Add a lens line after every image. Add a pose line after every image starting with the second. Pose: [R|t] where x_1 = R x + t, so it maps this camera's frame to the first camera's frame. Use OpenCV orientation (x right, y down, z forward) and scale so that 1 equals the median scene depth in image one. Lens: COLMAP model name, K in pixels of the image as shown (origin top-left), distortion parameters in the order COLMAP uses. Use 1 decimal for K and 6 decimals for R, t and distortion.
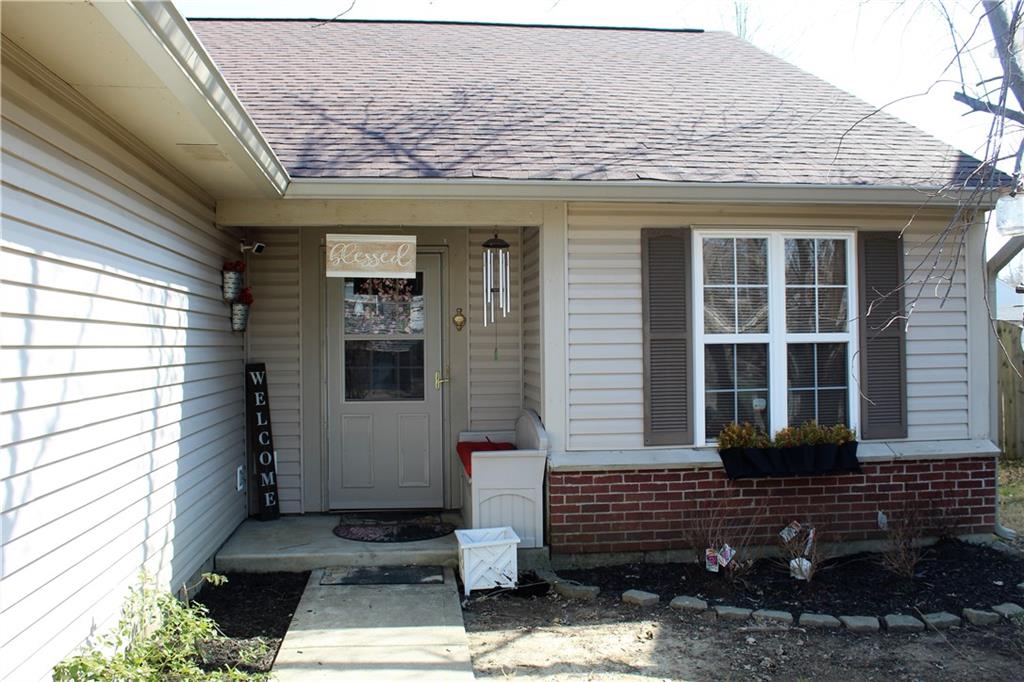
lens RADIAL K [[1010.3, 0, 511.5], [0, 1010.3, 337.7], [0, 0, 1]] dist [-0.030514, 0.000000]
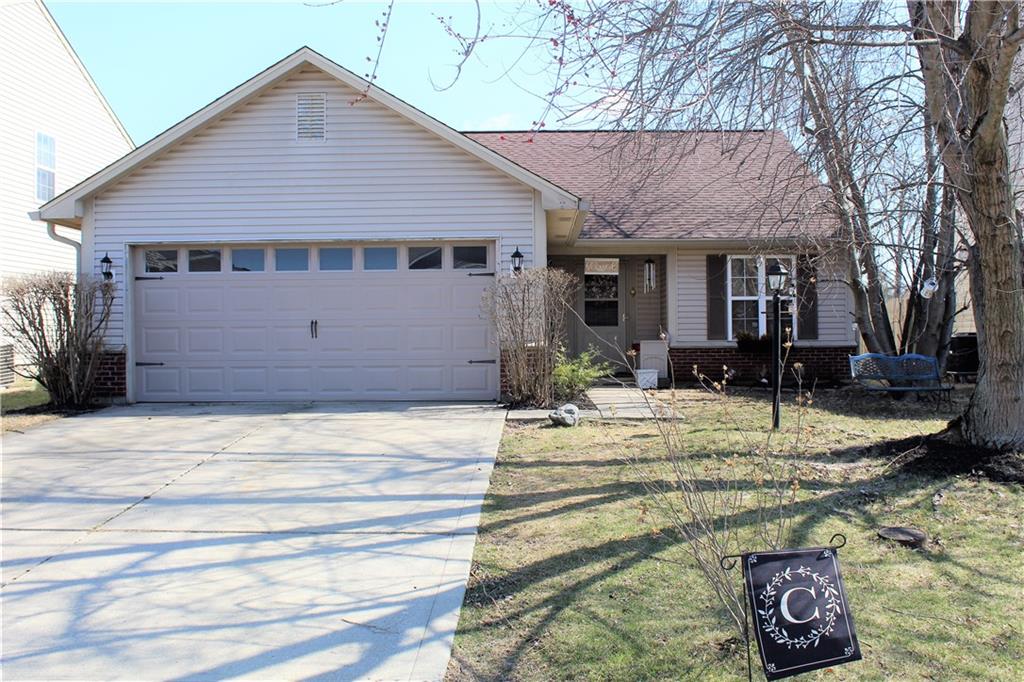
lens RADIAL K [[1092.0, 0, 514.7], [0, 1092.0, 340.8], [0, 0, 1]] dist [-0.056629, 0.000000]
pose [[0.992729, 0.003308, -0.120323, -0.021491], [-0.002909, 0.999990, 0.003487, 0.101206], [0.120333, -0.003112, 0.992729, -1.802071]]
